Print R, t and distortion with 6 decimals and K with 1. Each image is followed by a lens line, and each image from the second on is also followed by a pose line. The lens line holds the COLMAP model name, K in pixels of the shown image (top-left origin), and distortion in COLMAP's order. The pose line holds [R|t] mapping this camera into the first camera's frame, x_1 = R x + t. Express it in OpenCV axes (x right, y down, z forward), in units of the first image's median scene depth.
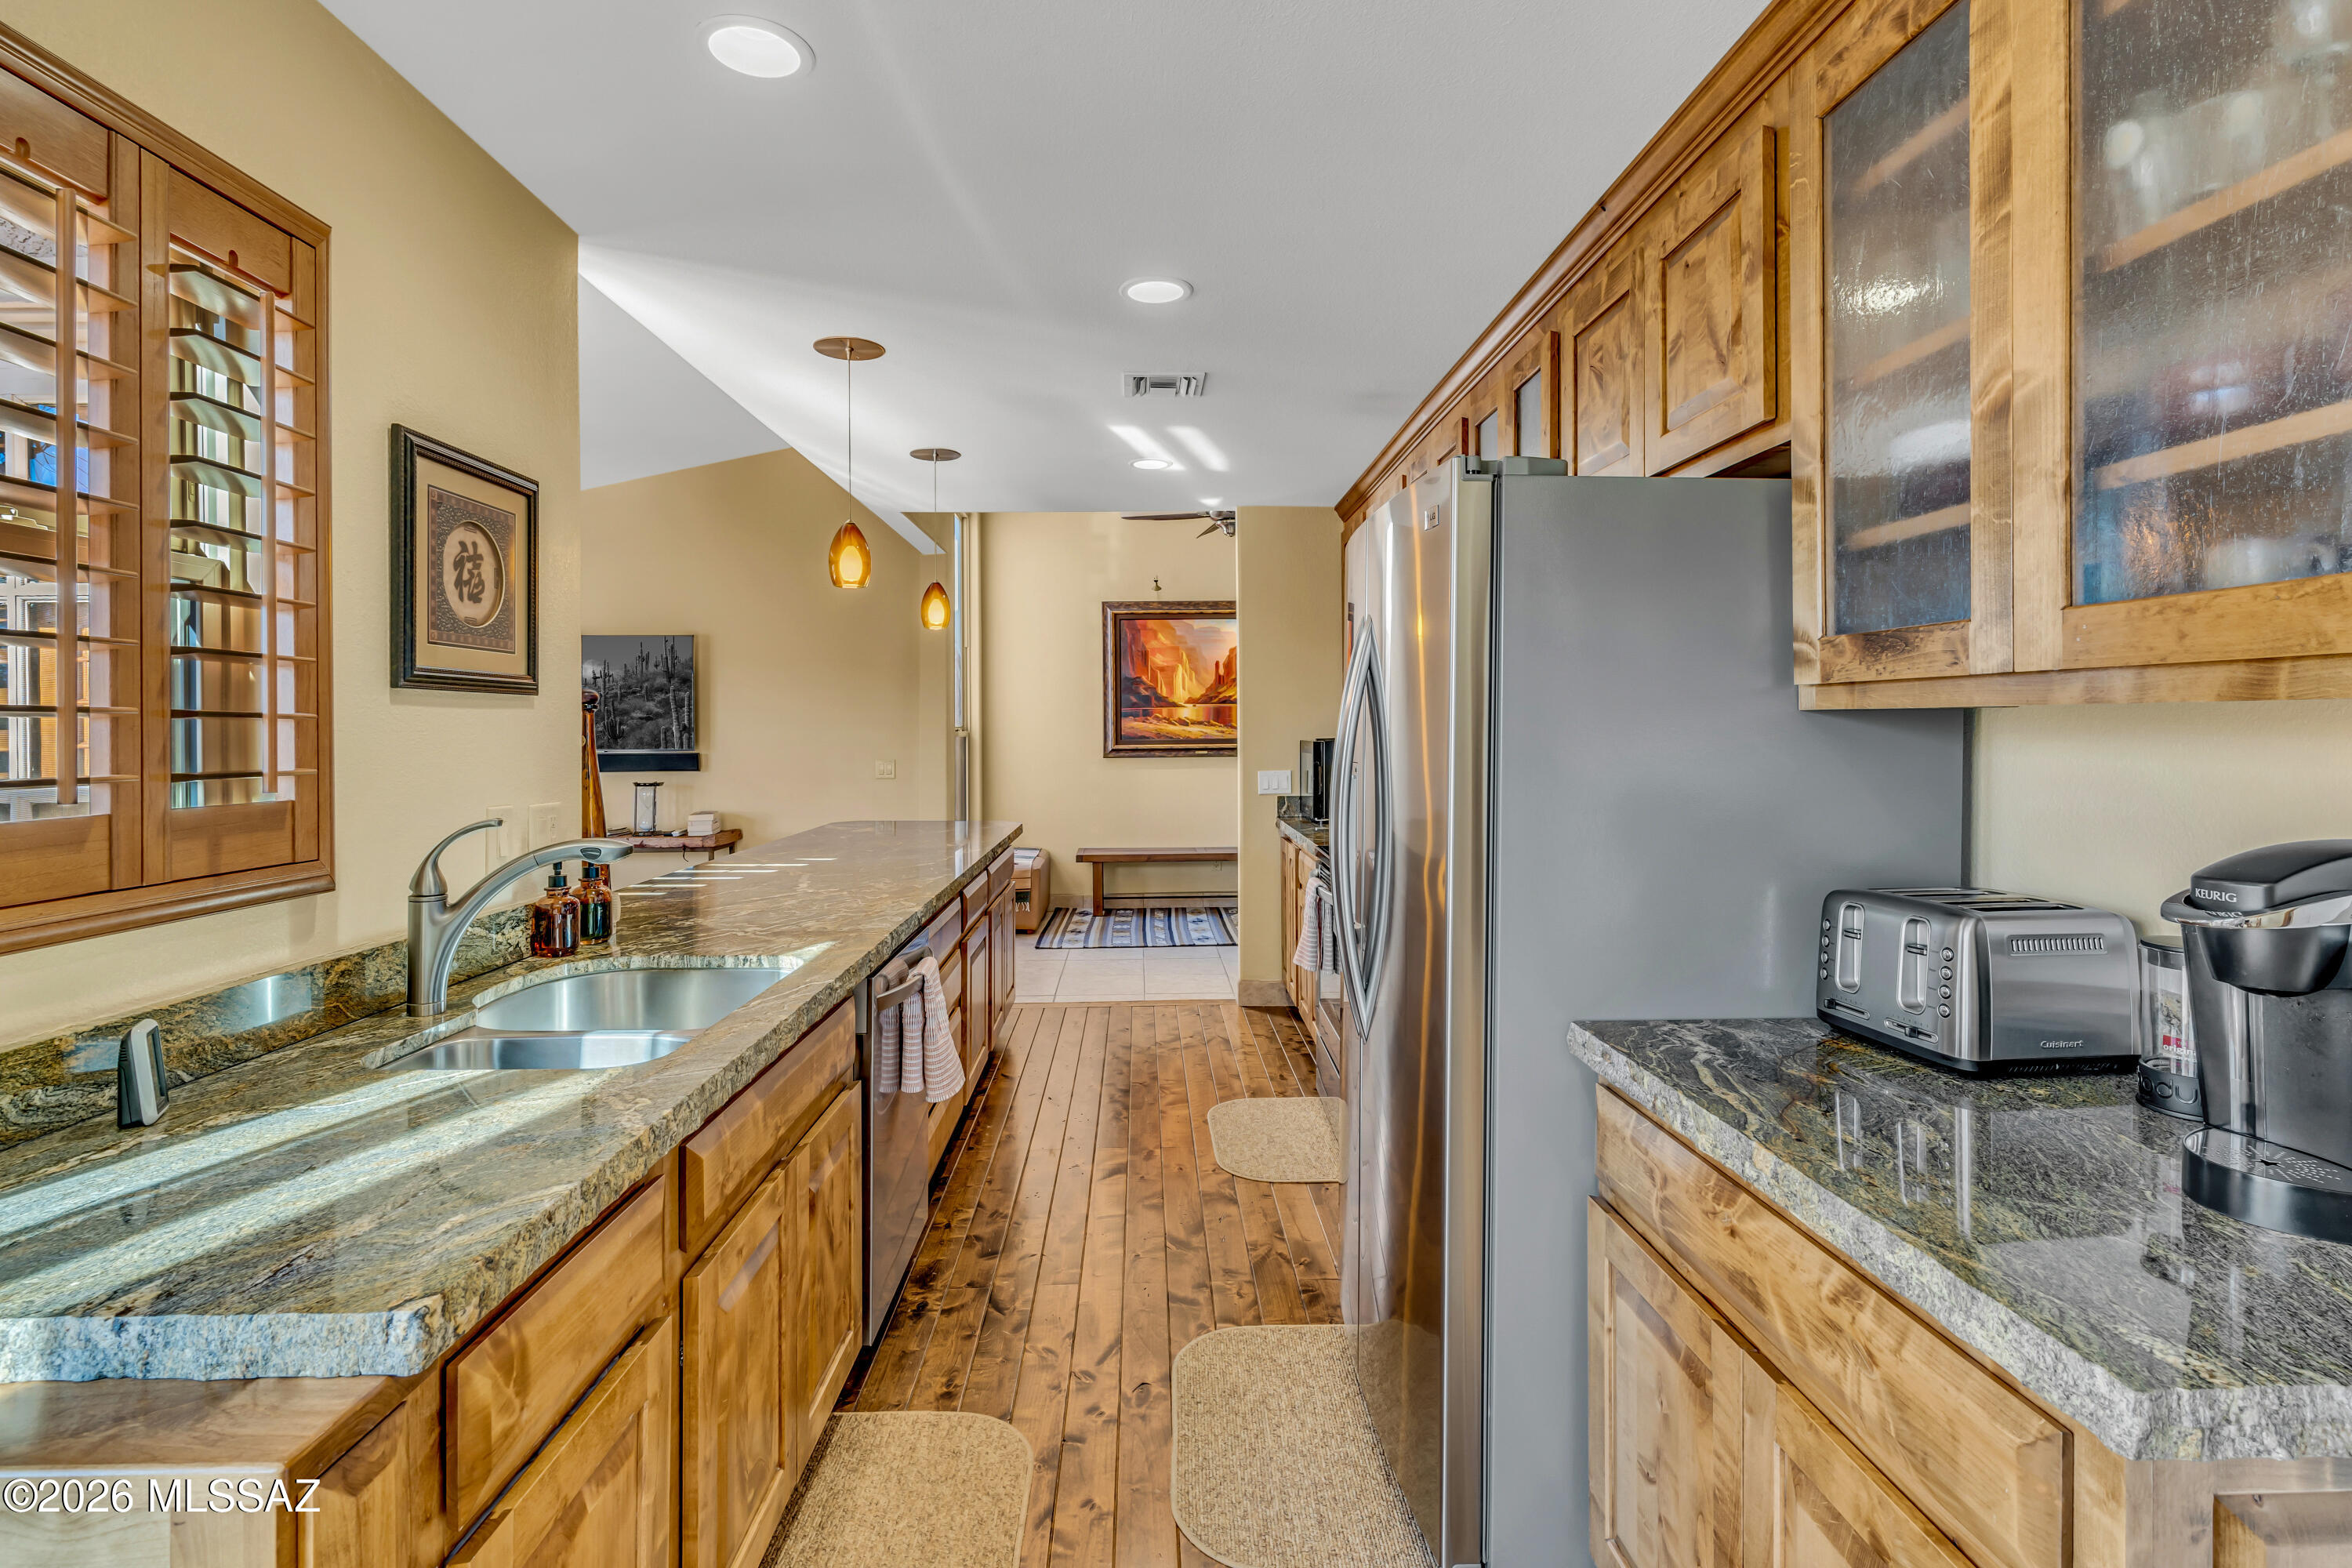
lens RADIAL K [[1135.2, 0, 1176.2], [0, 1135.2, 737.3], [0, 0, 1]] dist [0.004252, -0.001680]
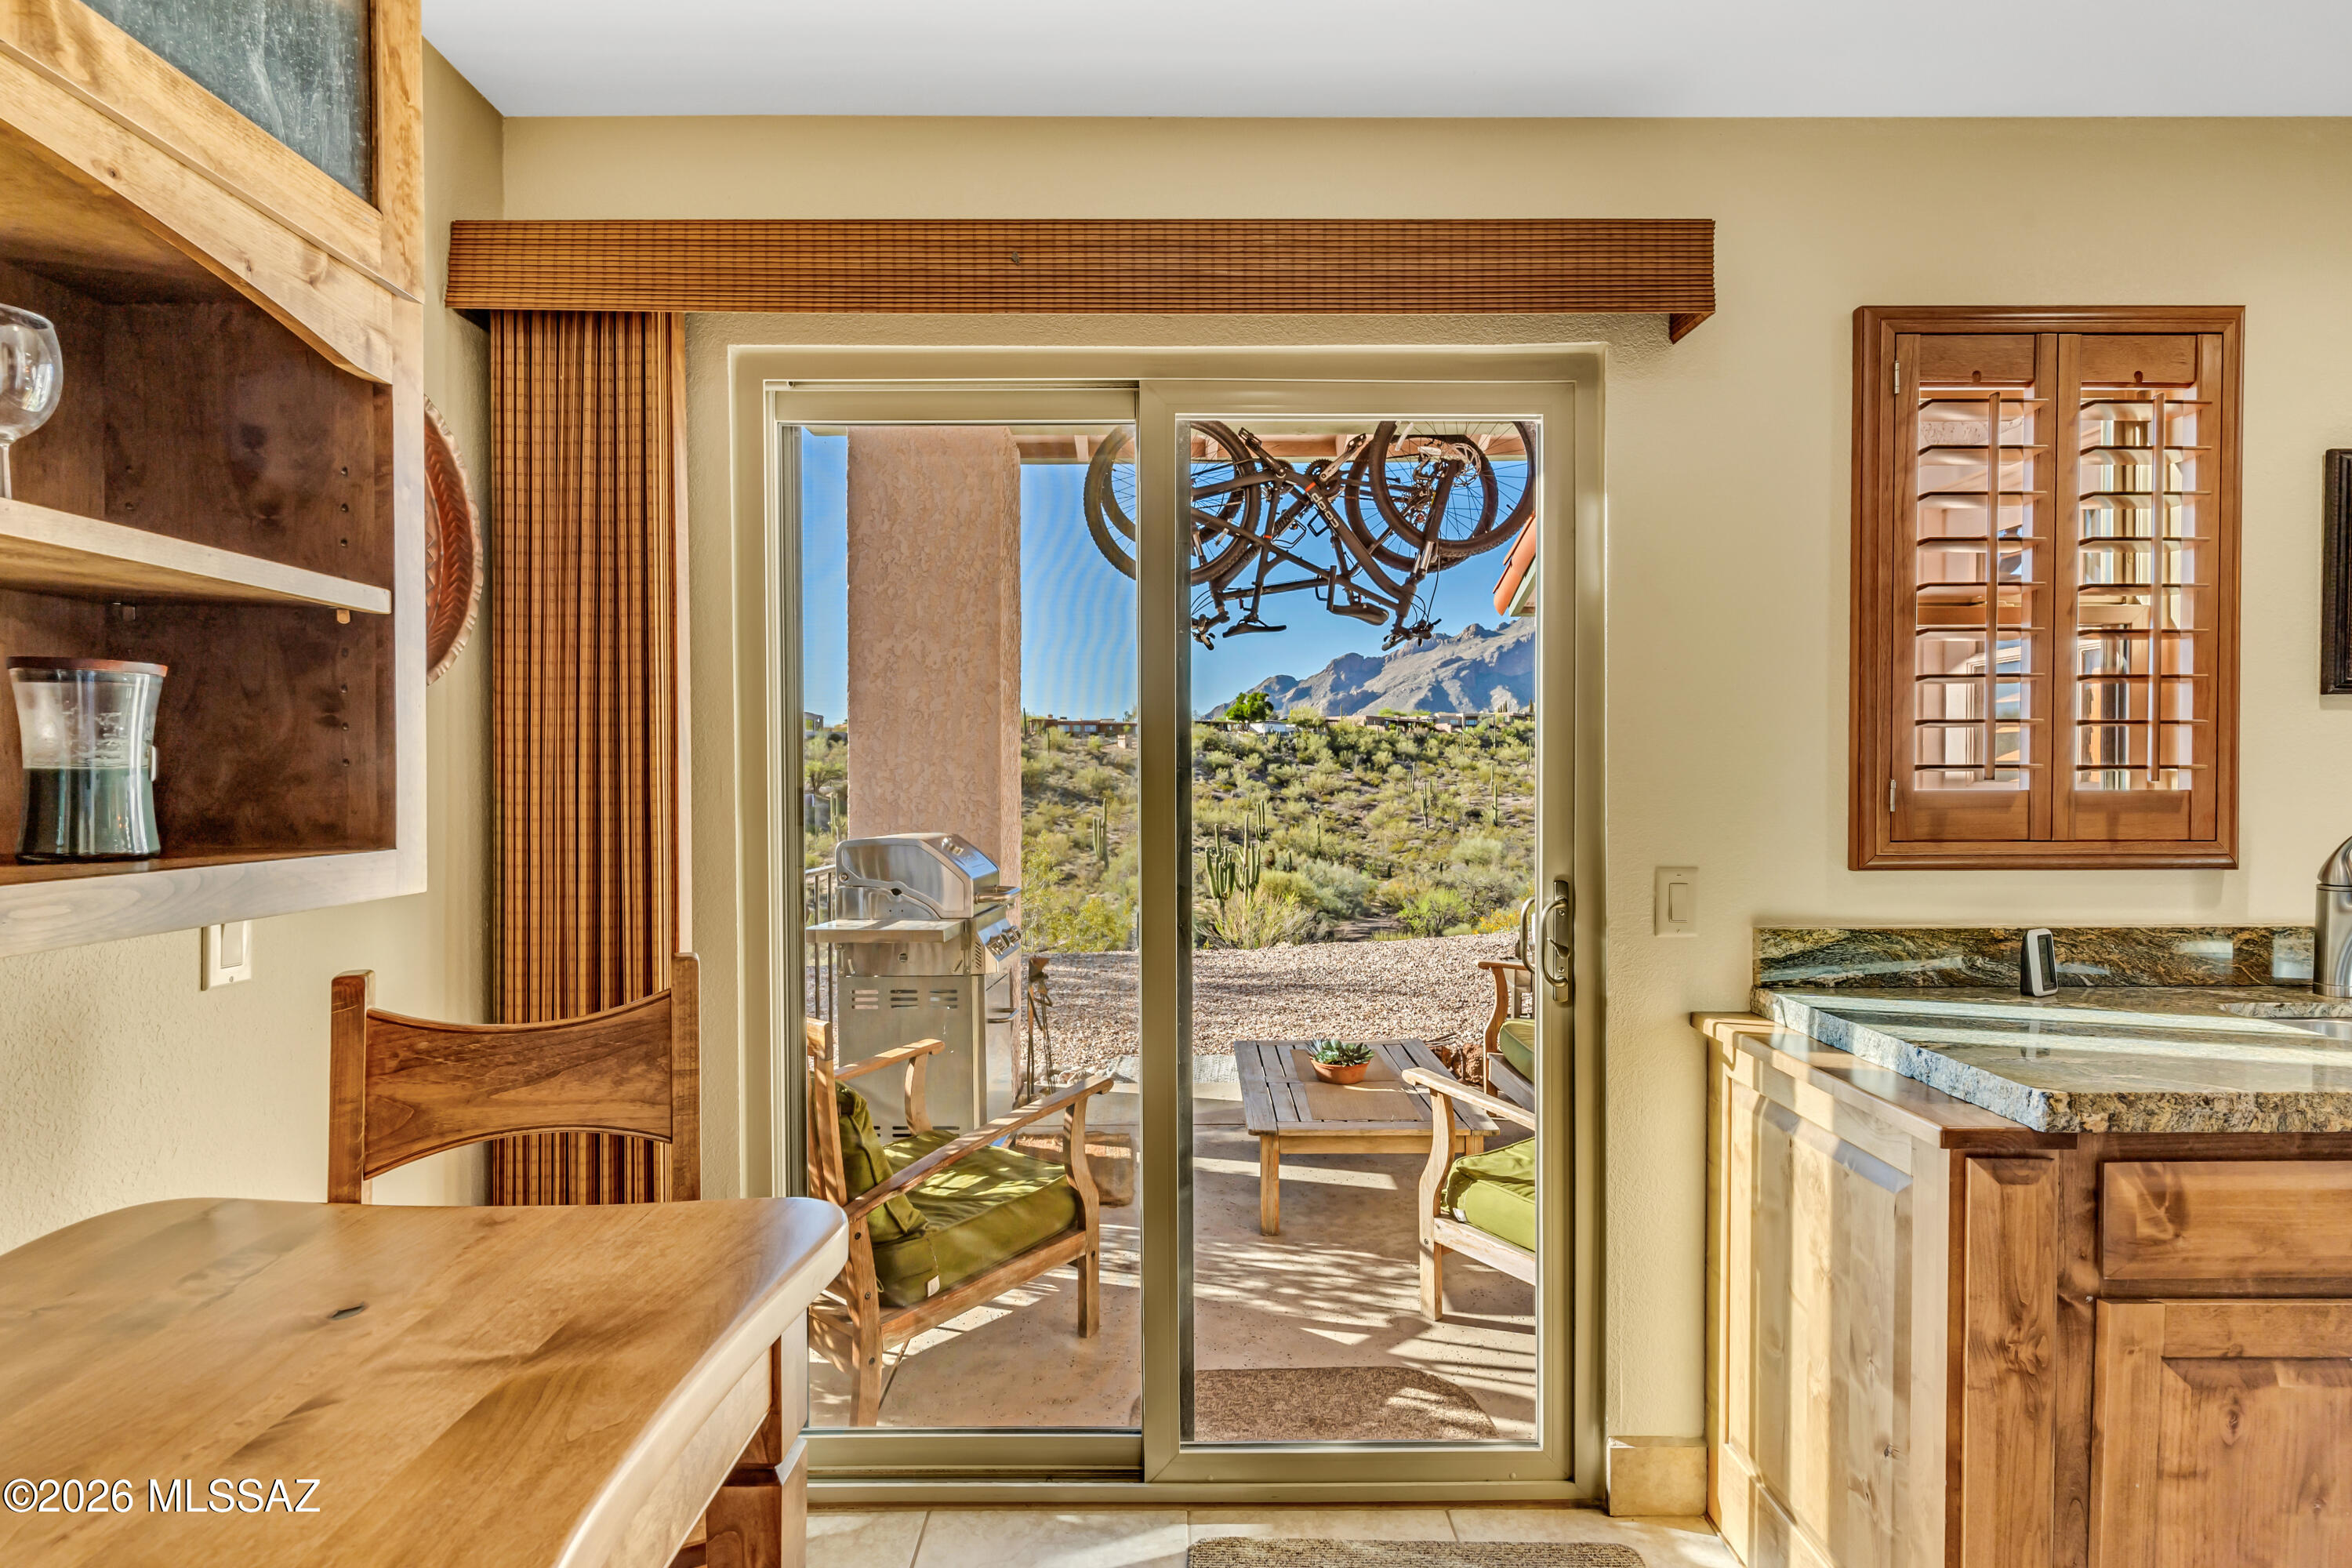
lens RADIAL K [[1135.2, 0, 1173.2], [0, 1135.2, 795.6], [0, 0, 1]] dist [0.004252, -0.001680]
pose [[-0.022937, 0.020433, -0.999528, 0.311469], [-0.000939, 0.999790, 0.020460, 0.023221], [0.999736, 0.001408, -0.022913, -0.053515]]
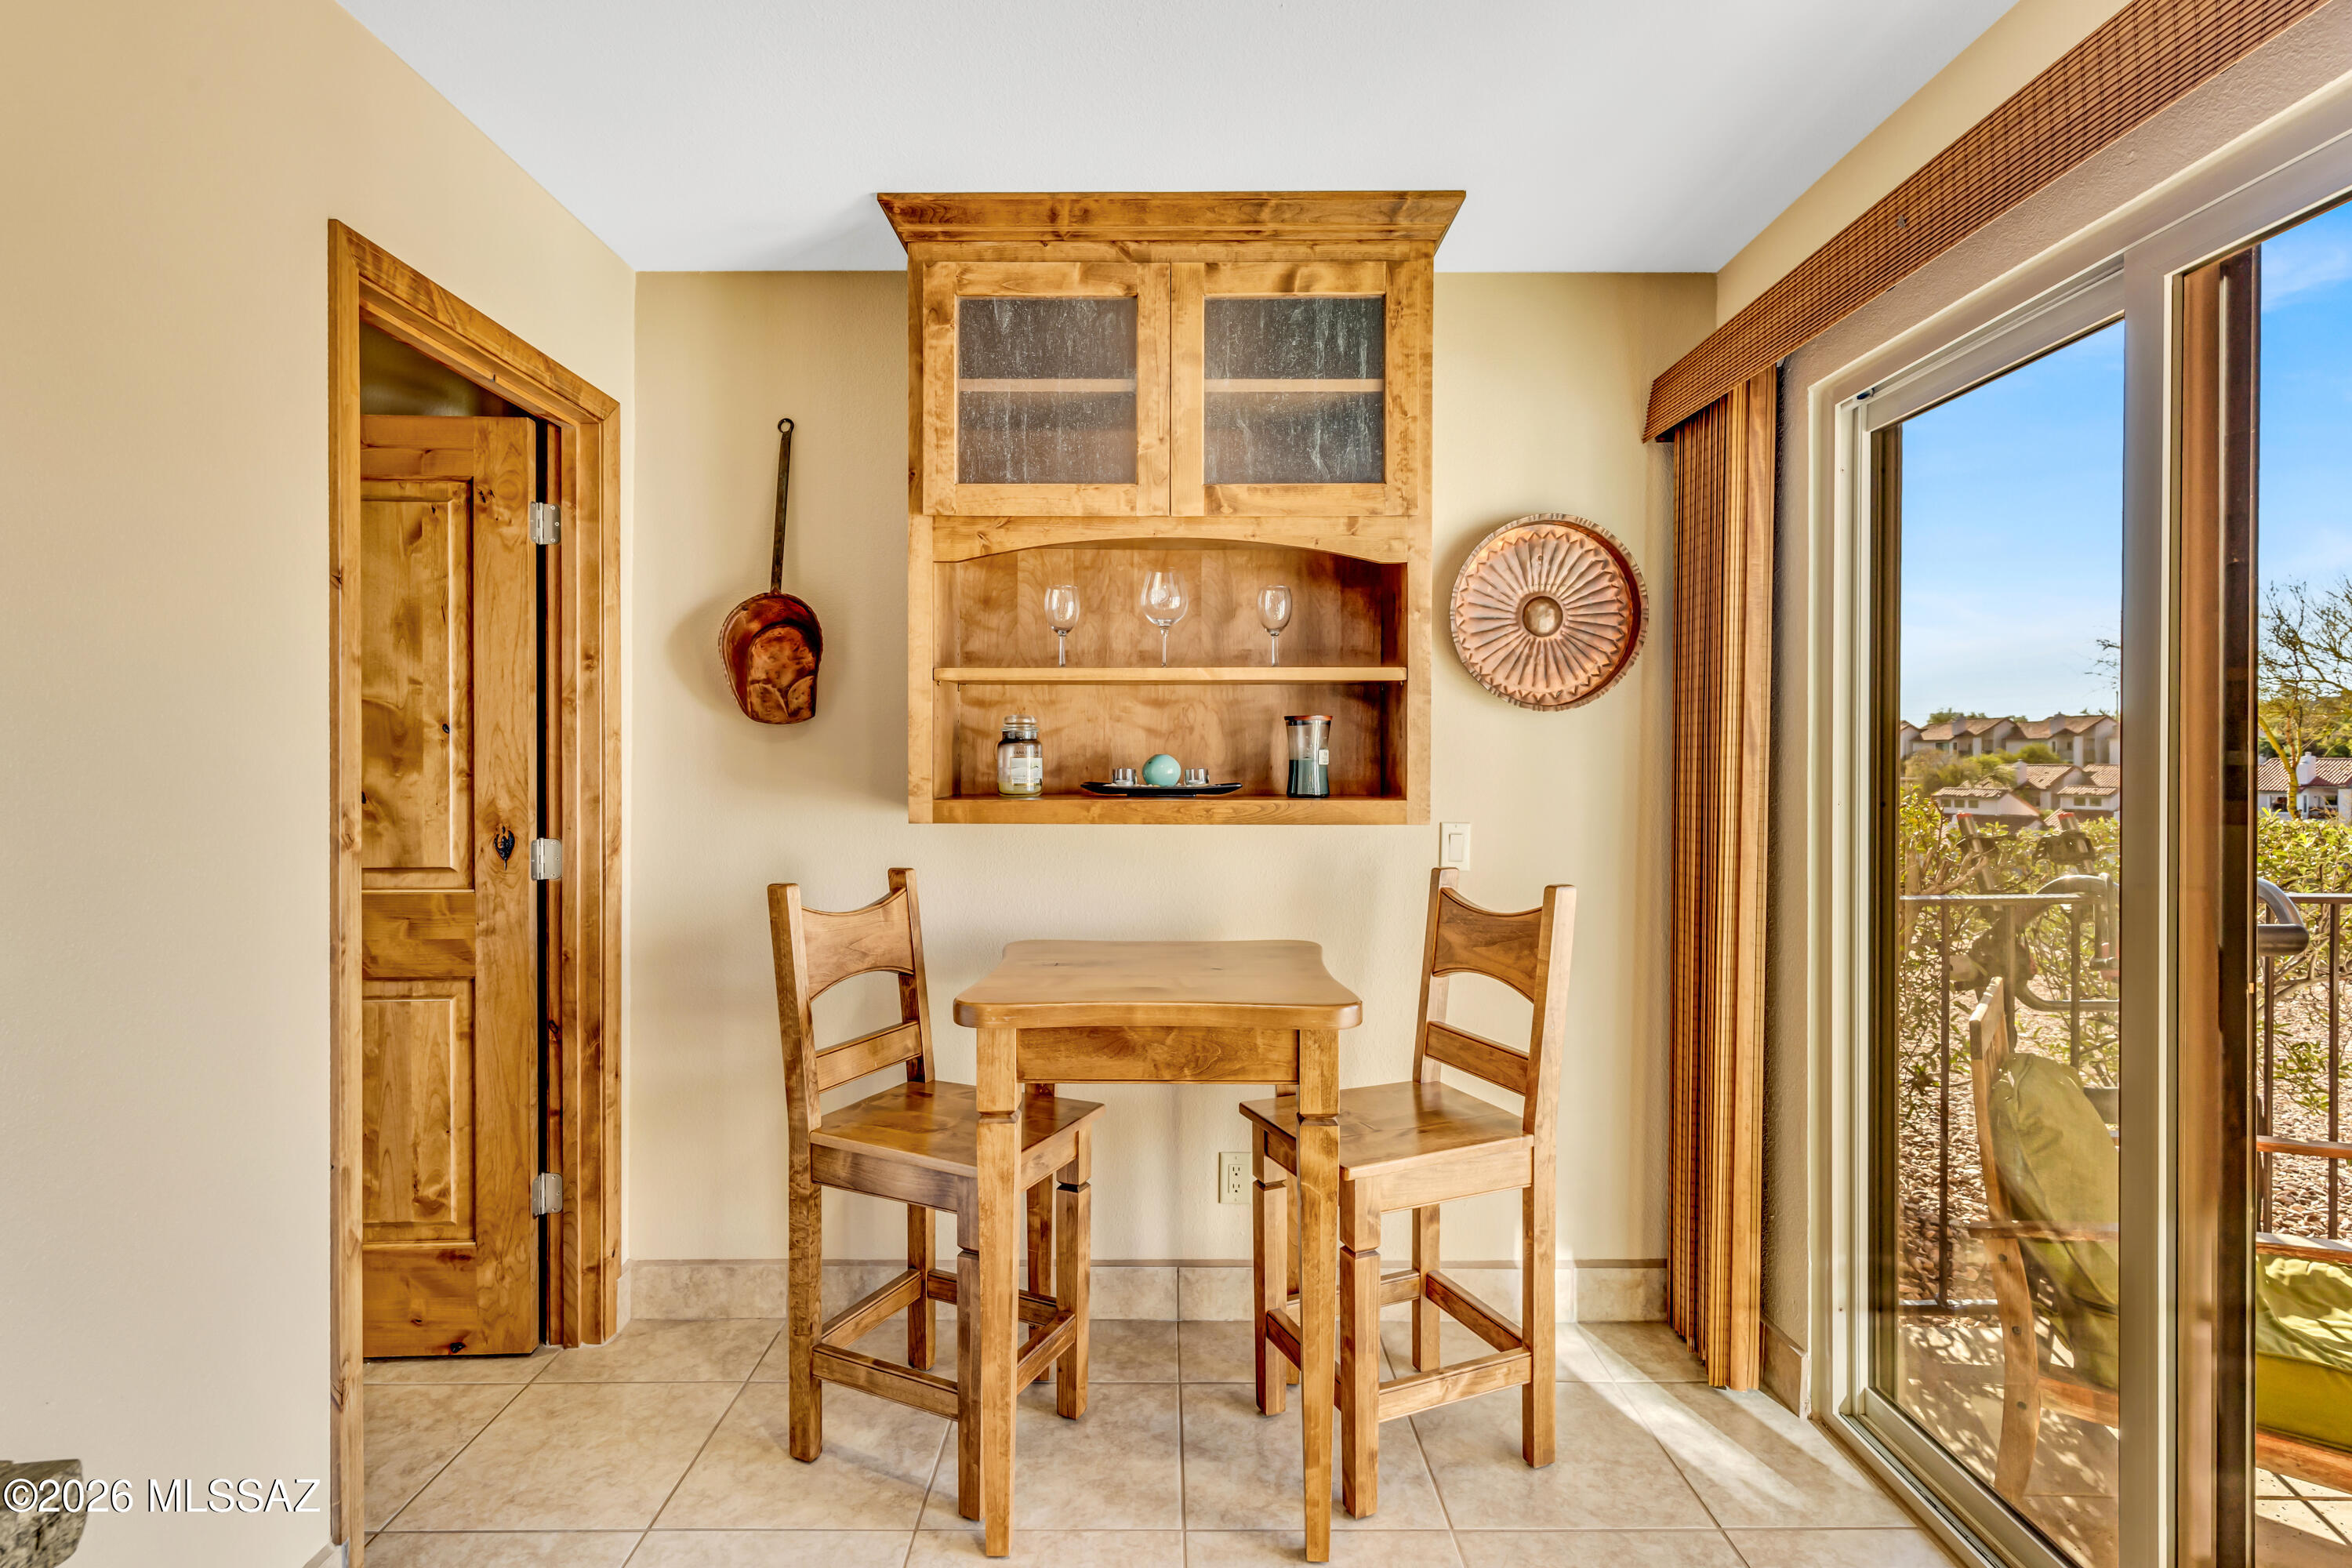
lens RADIAL K [[1135.2, 0, 1161.0], [0, 1135.2, 765.5], [0, 0, 1]] dist [0.004252, -0.001680]
pose [[-0.999323, 0.003231, 0.036641, 0.008208], [0.003600, 0.999944, 0.009993, 0.016869], [-0.036607, 0.010118, -0.999279, 0.537962]]
